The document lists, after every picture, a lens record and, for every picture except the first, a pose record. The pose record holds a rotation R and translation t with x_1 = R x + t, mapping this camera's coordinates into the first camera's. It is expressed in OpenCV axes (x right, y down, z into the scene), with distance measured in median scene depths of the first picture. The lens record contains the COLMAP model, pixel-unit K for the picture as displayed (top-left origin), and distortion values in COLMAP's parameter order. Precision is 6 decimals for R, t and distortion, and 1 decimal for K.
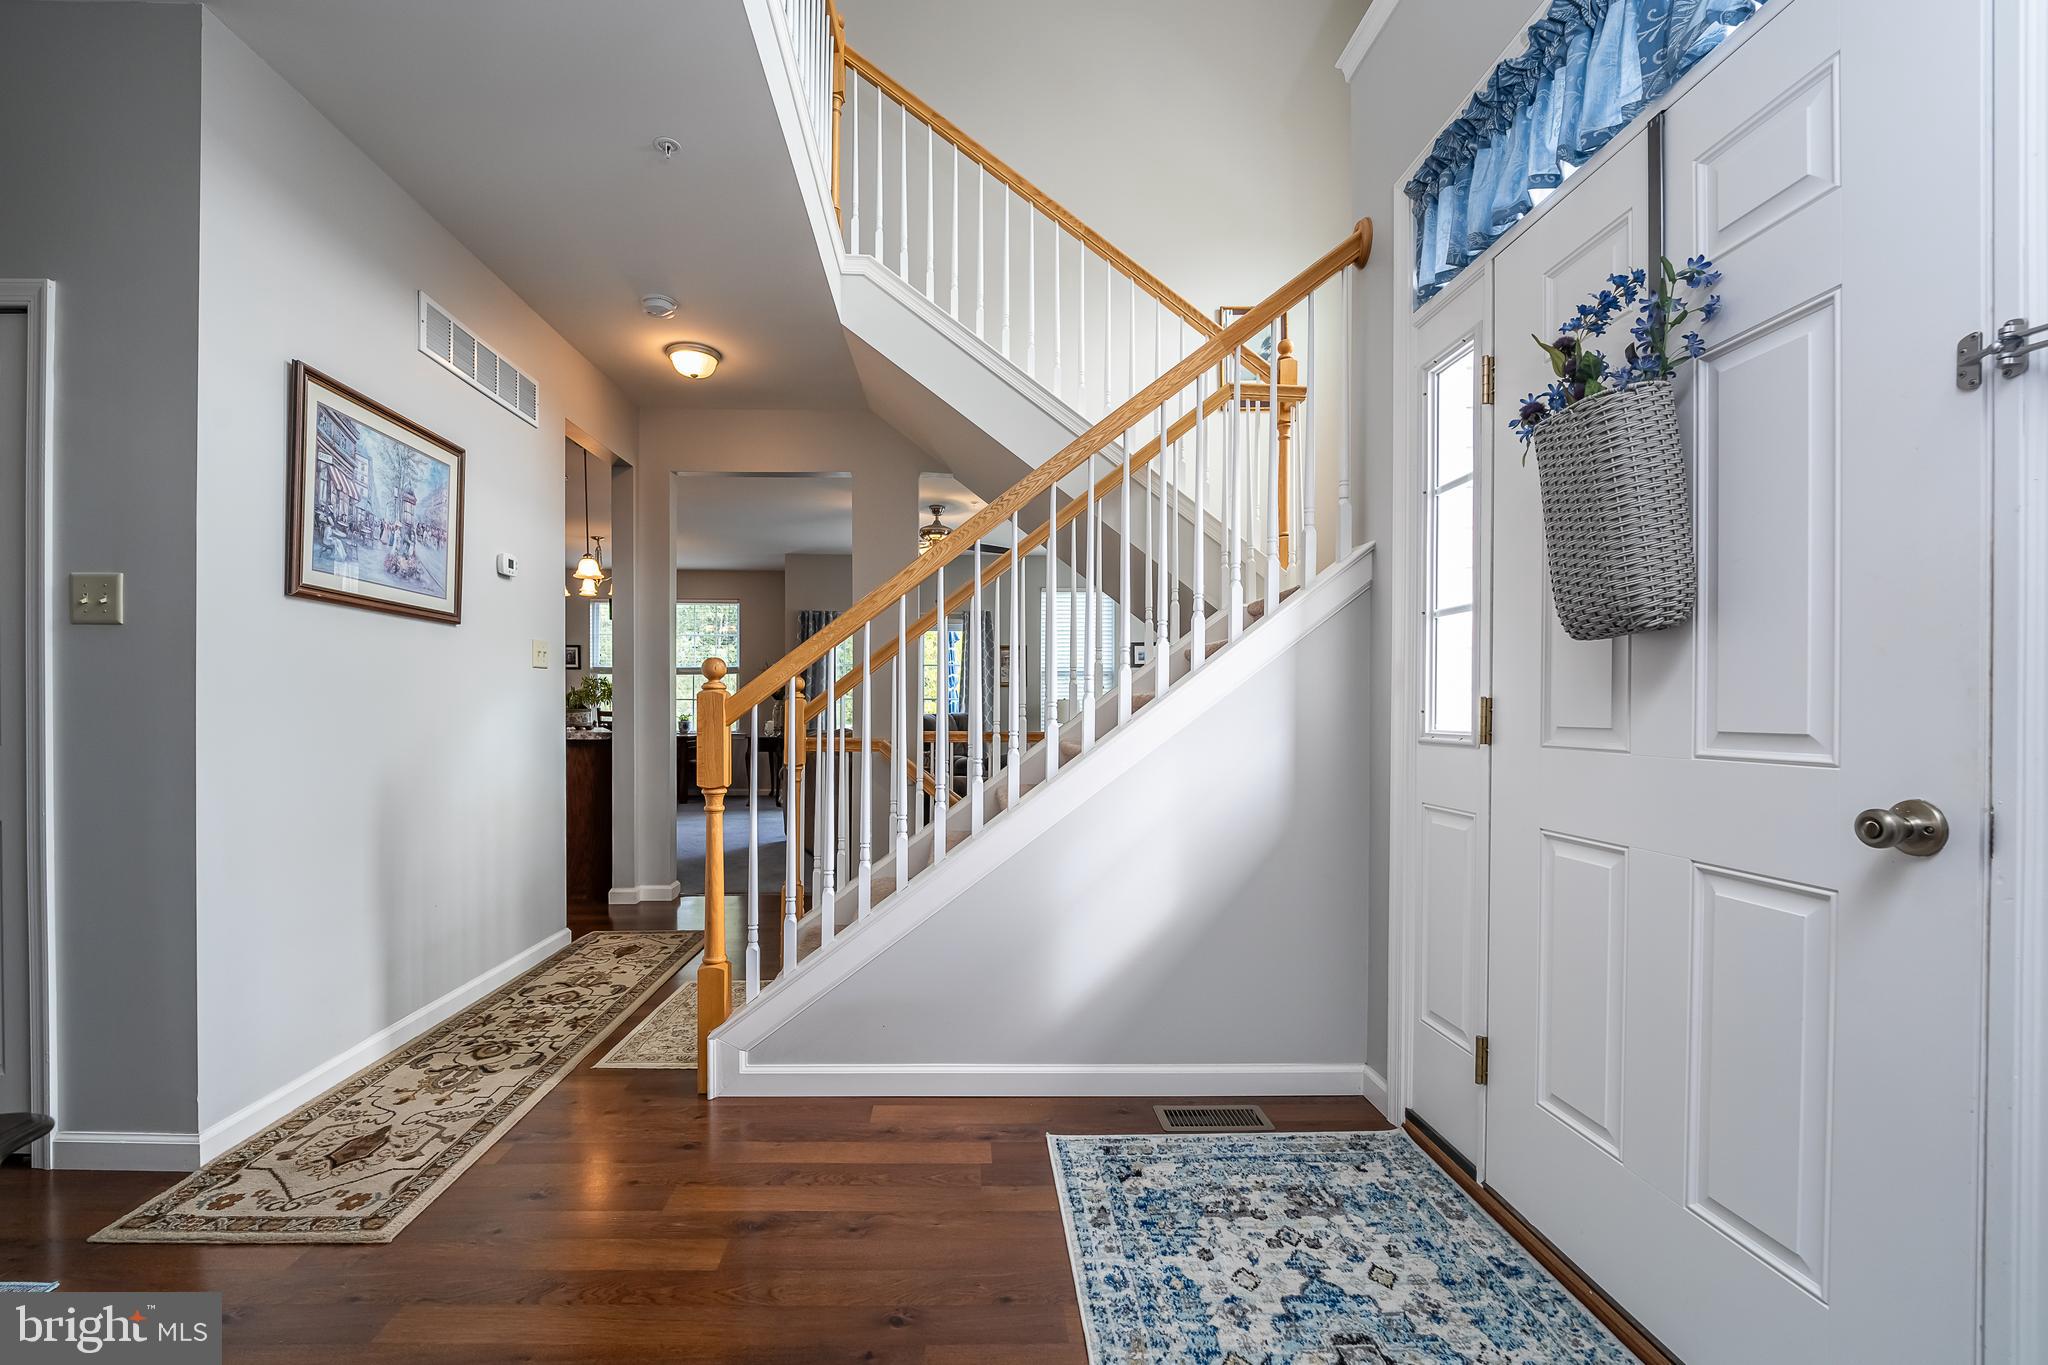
lens RADIAL K [[831.3, 0, 969.5], [0, 831.3, 712.3], [0, 0, 1]] dist [-0.014253, -0.000515]
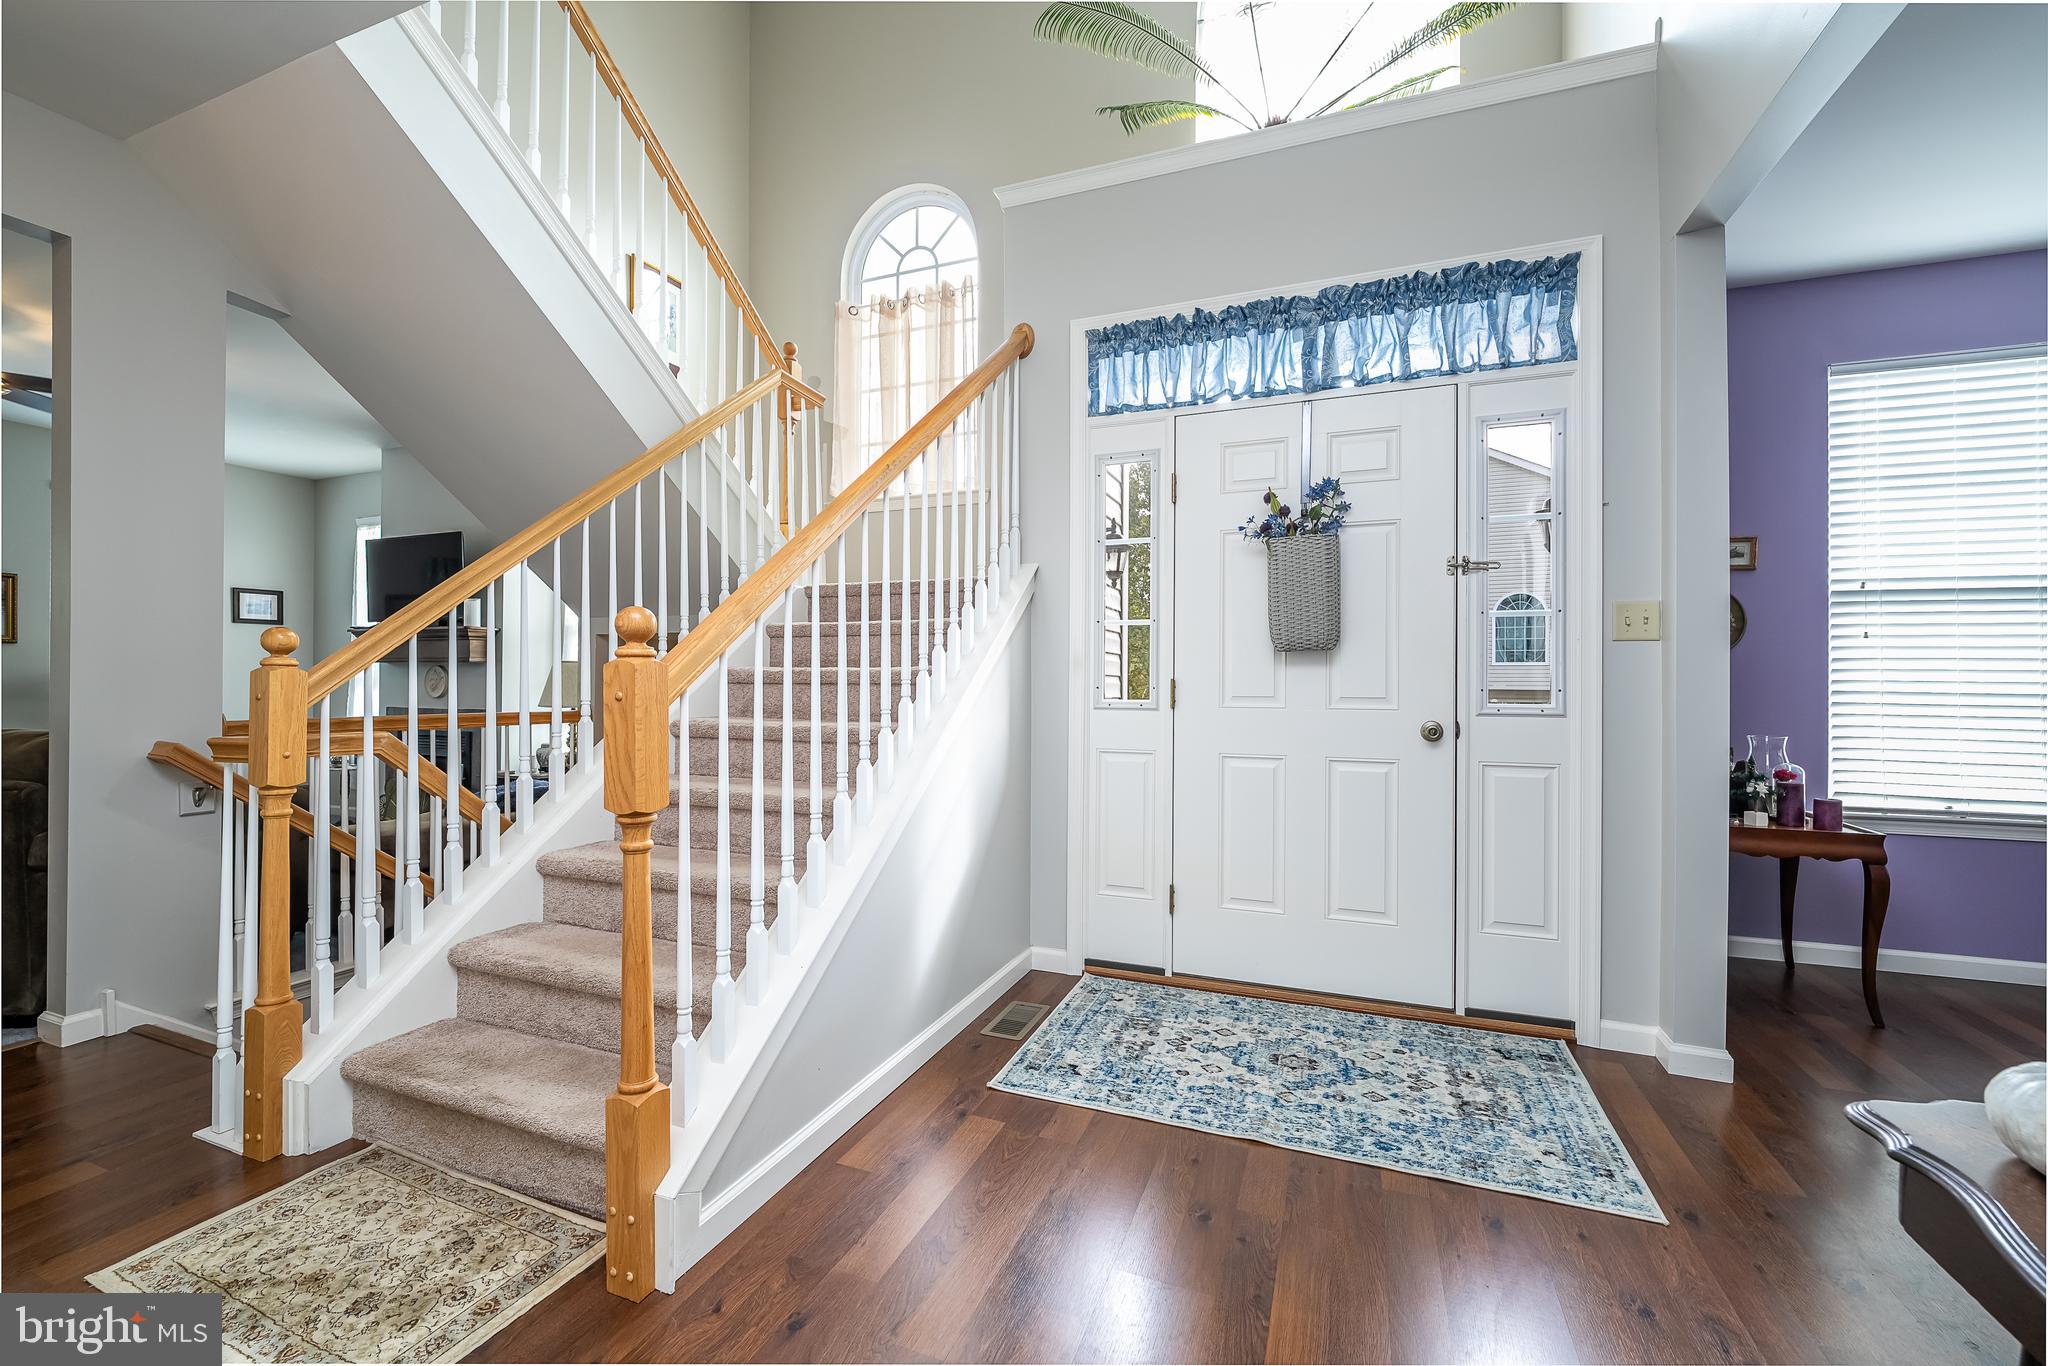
lens RADIAL K [[831.3, 0, 1025.5], [0, 831.3, 683.2], [0, 0, 1]] dist [-0.014253, -0.000515]
pose [[0.381516, -0.001561, 0.924361, -1.000695], [-0.005695, 0.999976, 0.004039, -0.009872], [-0.924345, -0.006805, 0.381497, 0.636673]]
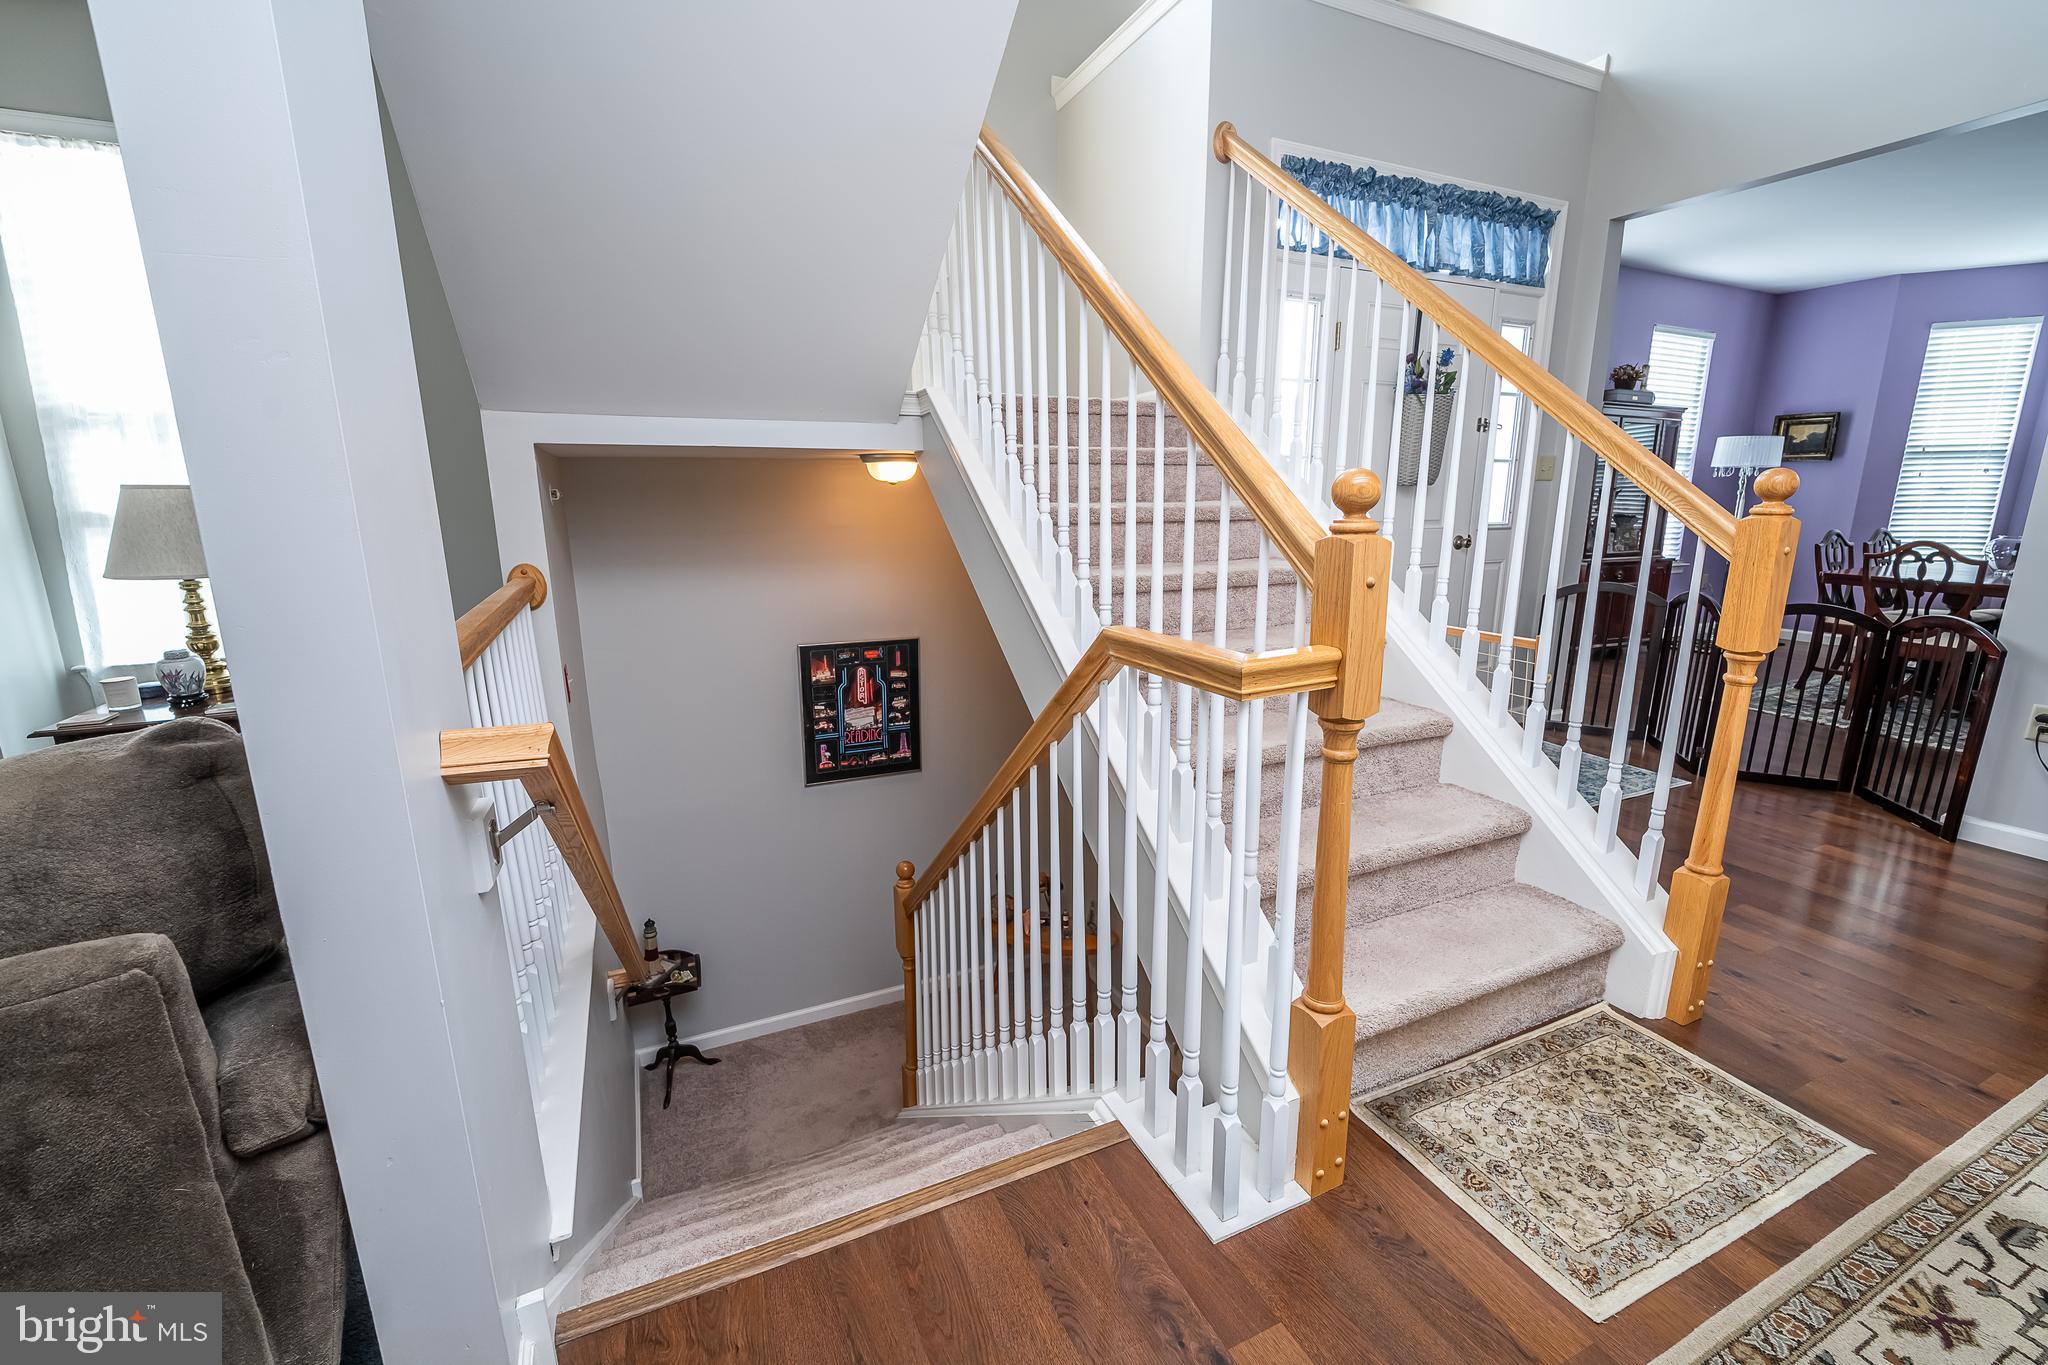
lens RADIAL K [[831.3, 0, 1030.0], [0, 831.3, 689.2], [0, 0, 1]] dist [-0.014253, -0.000515]
pose [[-0.403292, -0.203653, 0.892122, -0.907514], [0.007214, 0.974182, 0.225647, -0.042782], [-0.915043, 0.097438, -0.391410, 2.382854]]
